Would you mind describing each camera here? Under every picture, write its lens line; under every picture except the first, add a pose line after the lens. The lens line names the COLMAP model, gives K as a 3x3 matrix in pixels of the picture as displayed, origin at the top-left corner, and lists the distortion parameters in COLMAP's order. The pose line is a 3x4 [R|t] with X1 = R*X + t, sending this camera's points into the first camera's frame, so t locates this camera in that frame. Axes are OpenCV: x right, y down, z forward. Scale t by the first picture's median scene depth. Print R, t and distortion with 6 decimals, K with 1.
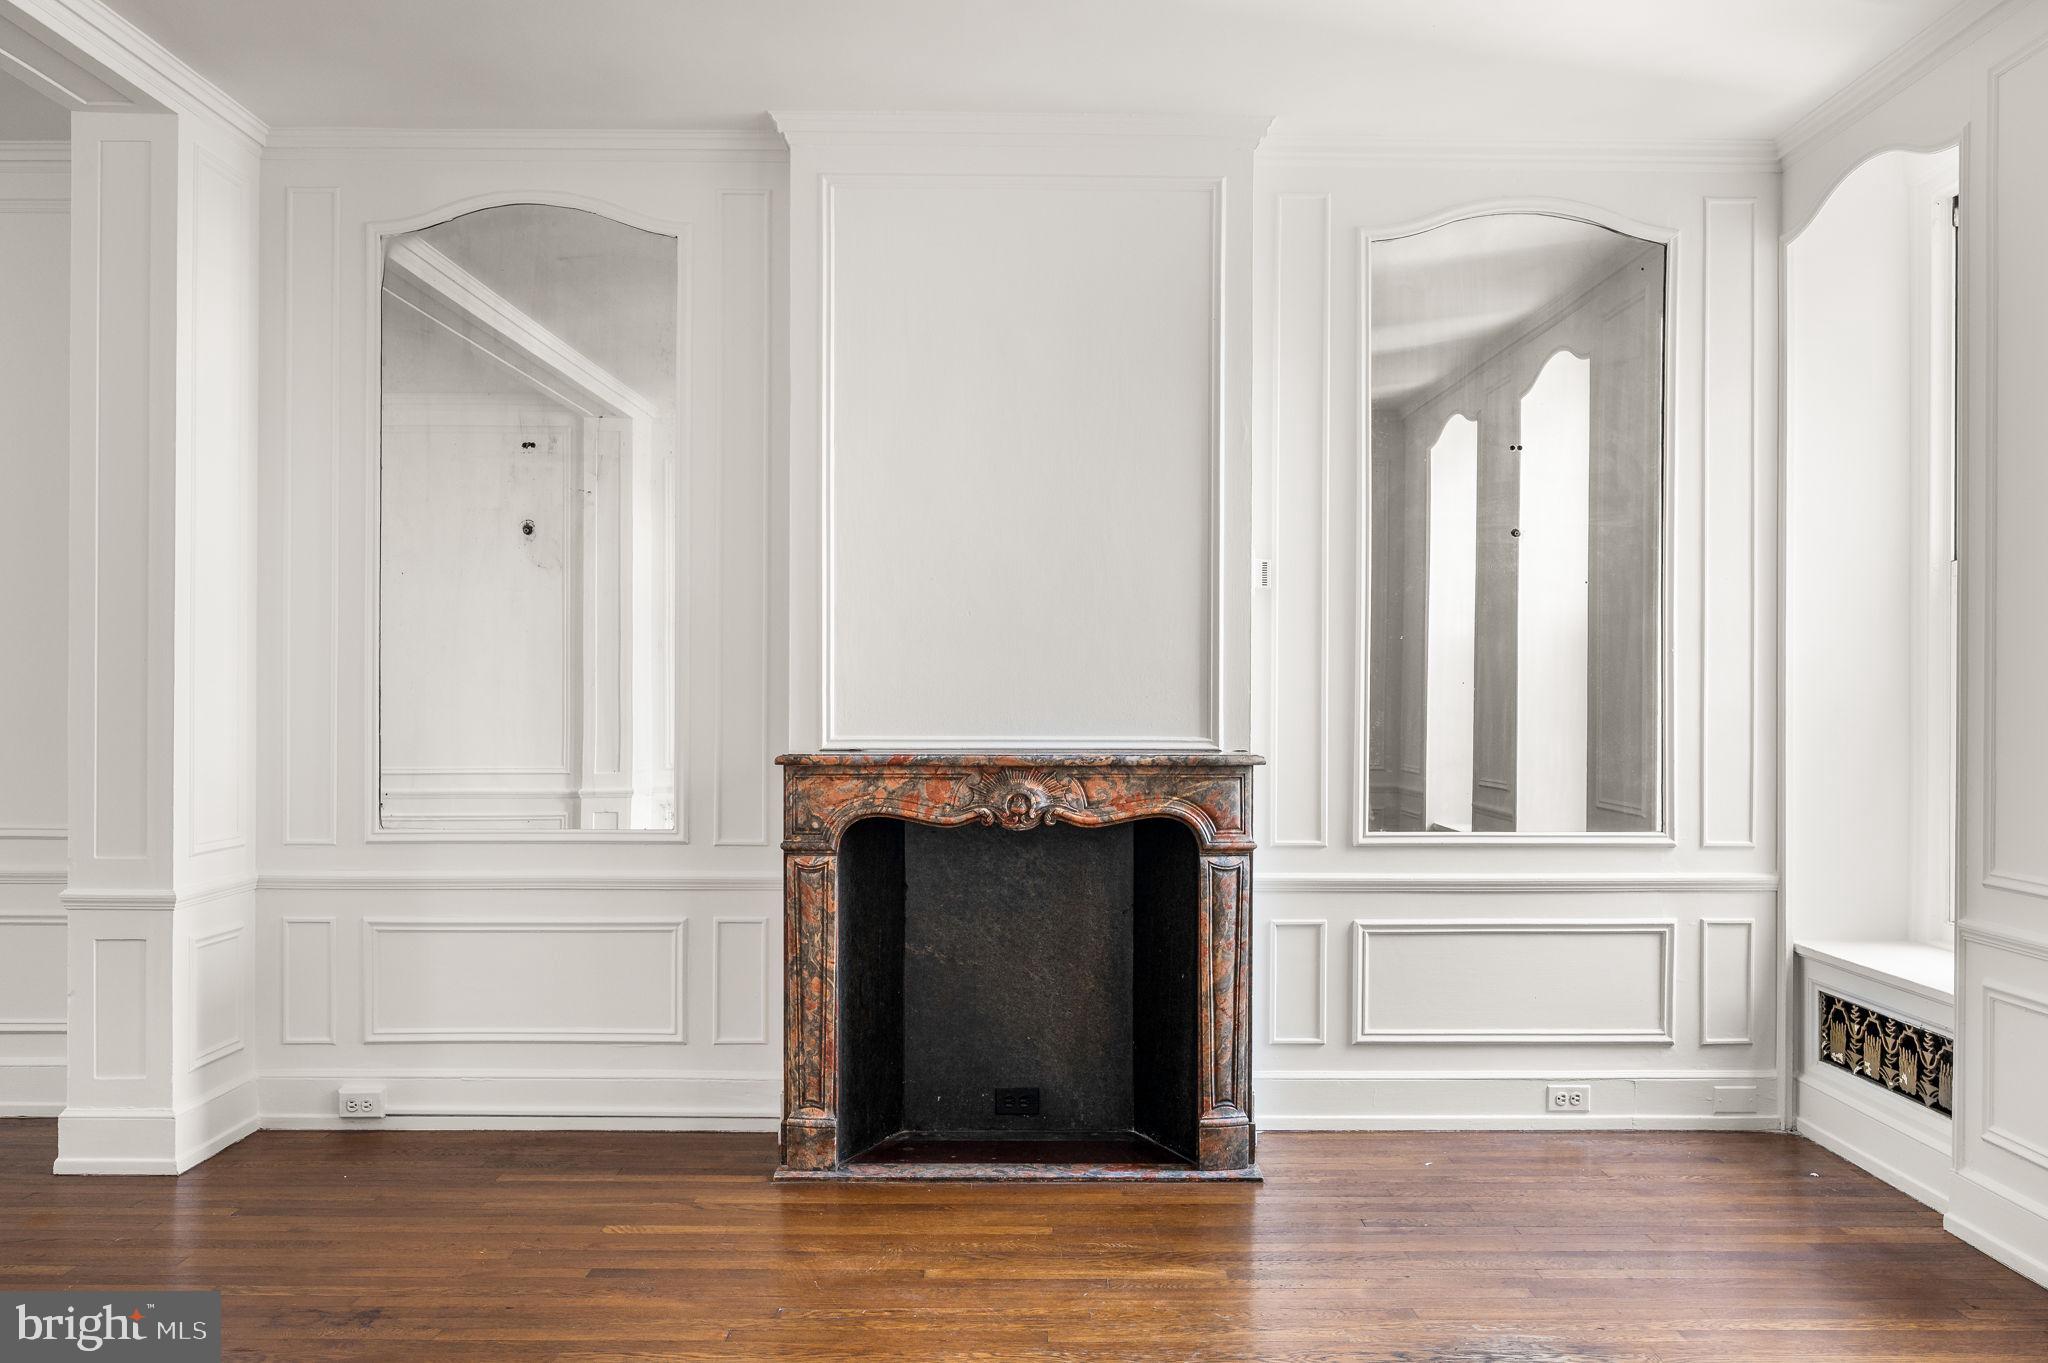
lens RADIAL K [[1778.3, 0, 1036.6], [0, 1778.3, 697.0], [0, 0, 1]] dist [0.000544, 0.001381]
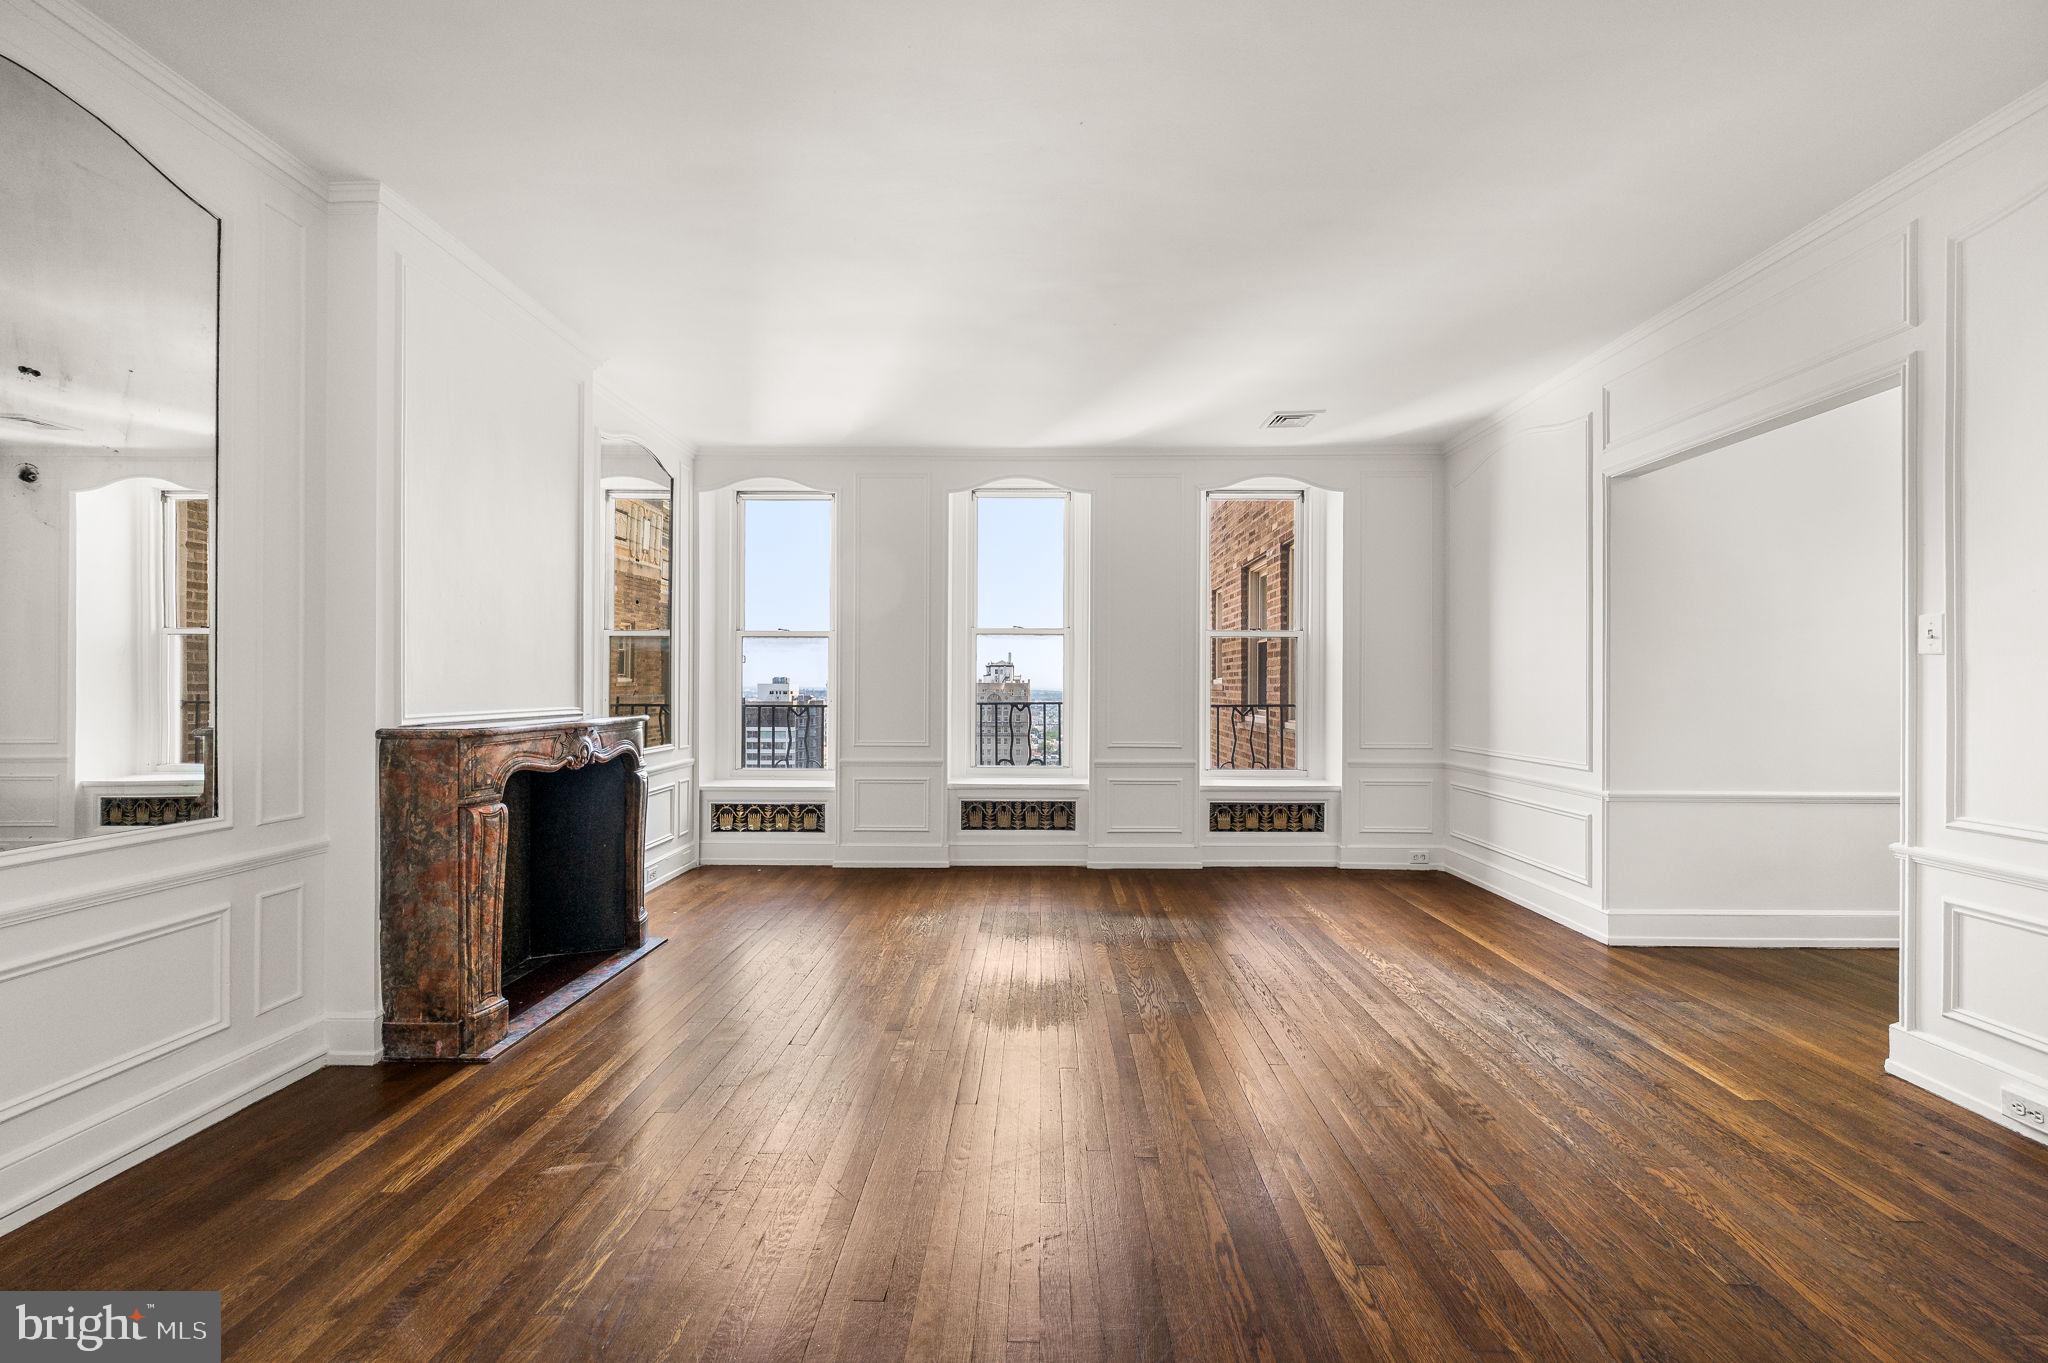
lens RADIAL K [[801.9, 0, 1033.6], [0, 801.9, 684.6], [0, 0, 1]] dist [-0.000510, -0.000080]
pose [[0.010101, -0.001674, 0.999948, -0.704135], [-0.003226, 0.999993, 0.001706, -0.001615], [-0.999944, -0.003243, 0.010095, 0.589729]]
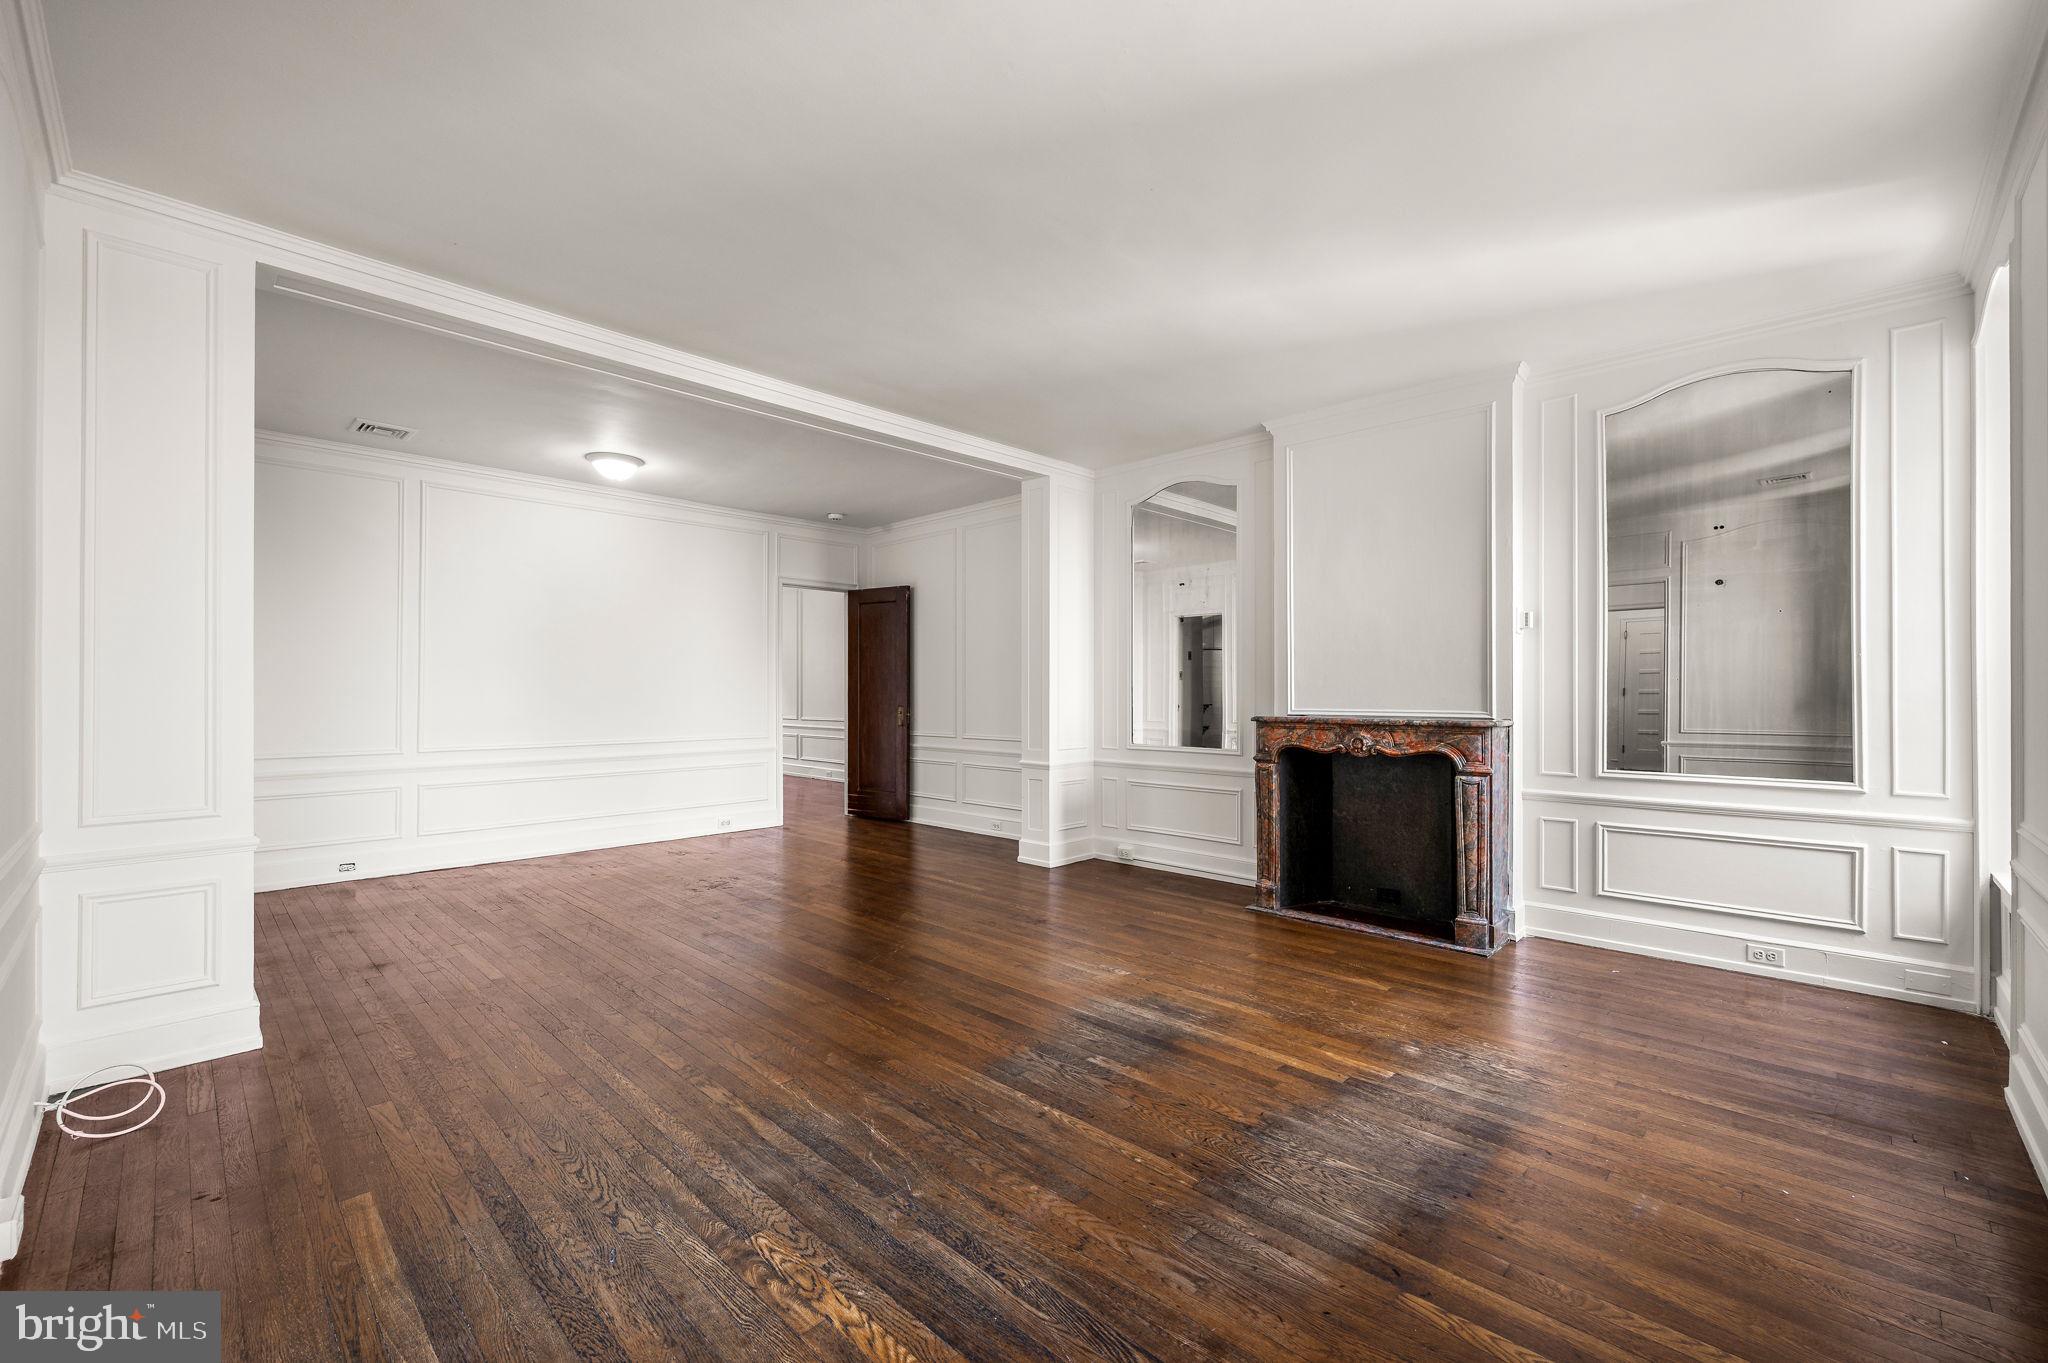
lens RADIAL K [[846.3, 0, 1024.8], [0, 846.3, 688.4], [0, 0, 1]] dist [-0.001583, -0.000153]
pose [[0.711537, -0.005565, -0.702626, 0.389123], [0.004218, 0.999984, -0.003650, 0.000192], [0.702636, -0.000367, 0.711550, 0.056897]]
